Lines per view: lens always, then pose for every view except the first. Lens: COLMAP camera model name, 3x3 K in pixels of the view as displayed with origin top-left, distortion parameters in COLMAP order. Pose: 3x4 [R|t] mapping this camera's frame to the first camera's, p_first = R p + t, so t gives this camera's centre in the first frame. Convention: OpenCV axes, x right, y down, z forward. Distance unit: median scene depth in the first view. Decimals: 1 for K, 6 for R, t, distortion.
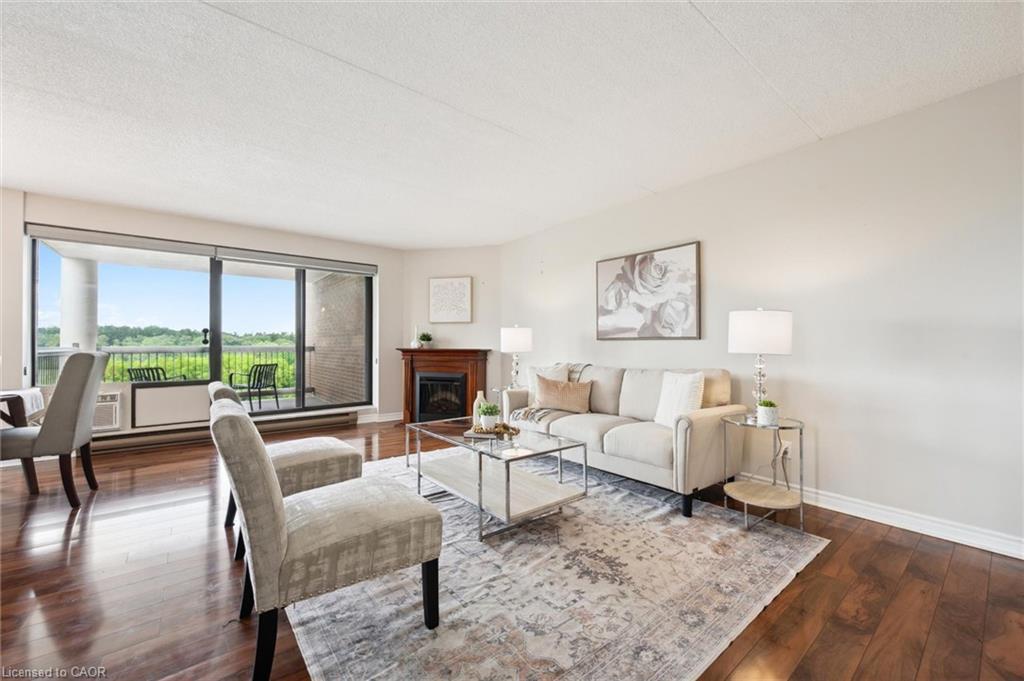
lens RADIAL K [[405.7, 0, 512.1], [0, 405.7, 341.1], [0, 0, 1]] dist [-0.001781, -0.000215]
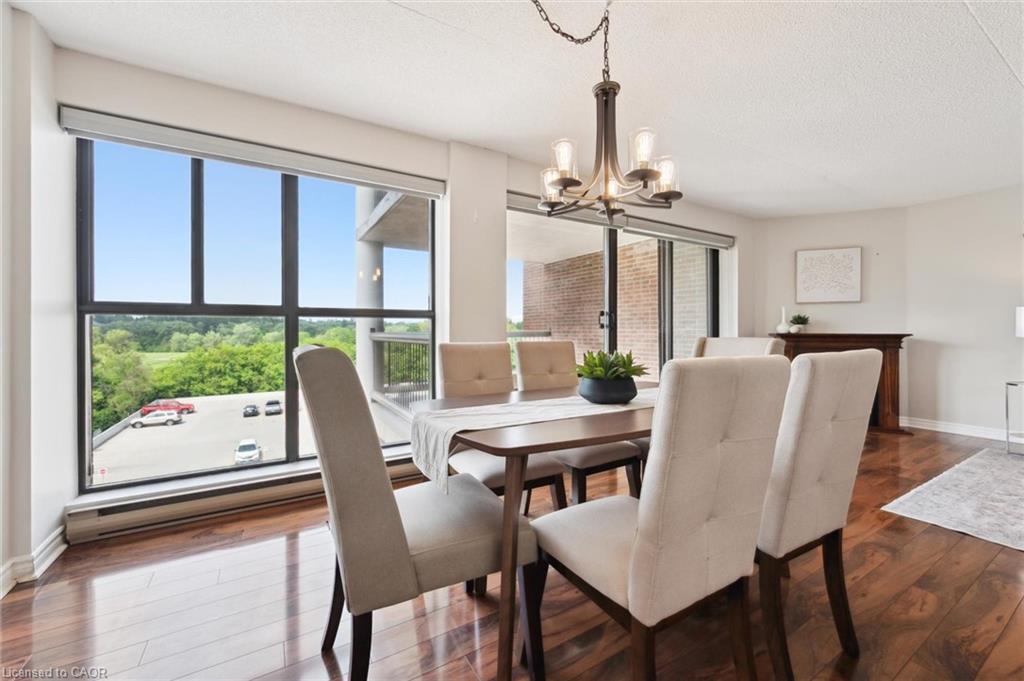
lens RADIAL K [[411.2, 0, 514.4], [0, 411.2, 331.4], [0, 0, 1]] dist [-0.002655, -0.000311]
pose [[0.991407, 0.001982, -0.130798, -0.965680], [-0.000779, 0.999957, 0.009245, 0.008972], [0.130811, -0.009064, 0.991366, 0.105268]]
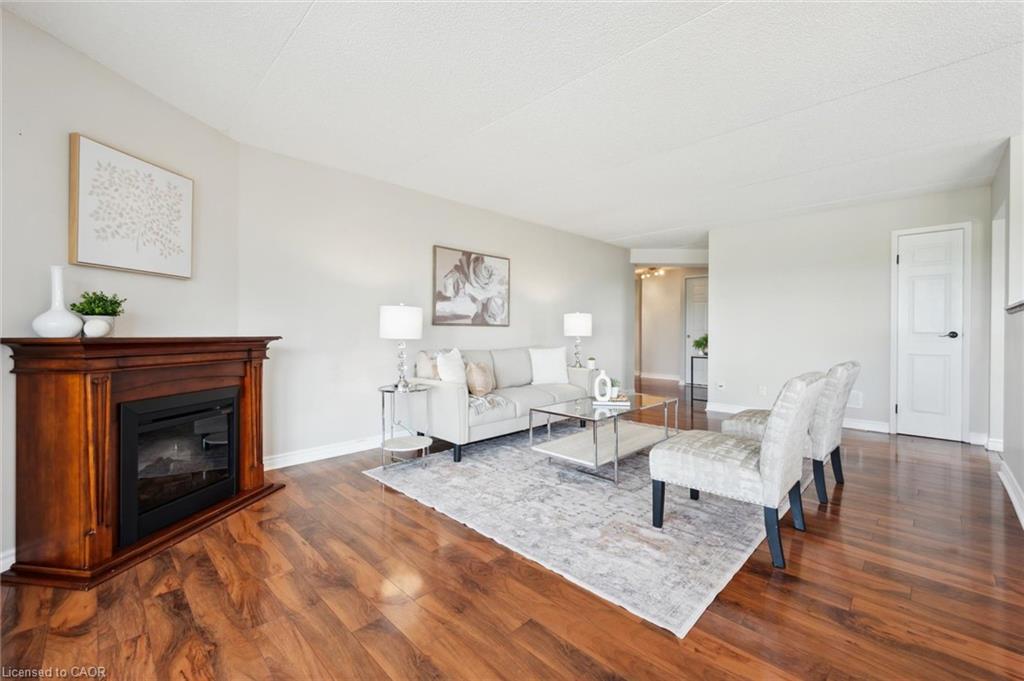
lens RADIAL K [[411.2, 0, 514.4], [0, 411.2, 331.4], [0, 0, 1]] dist [-0.002655, -0.000311]
pose [[-0.108662, 0.000675, 0.994079, -0.843569], [-0.011490, 0.999932, -0.001935, 0.013191], [-0.994012, -0.011632, -0.108647, 0.955320]]
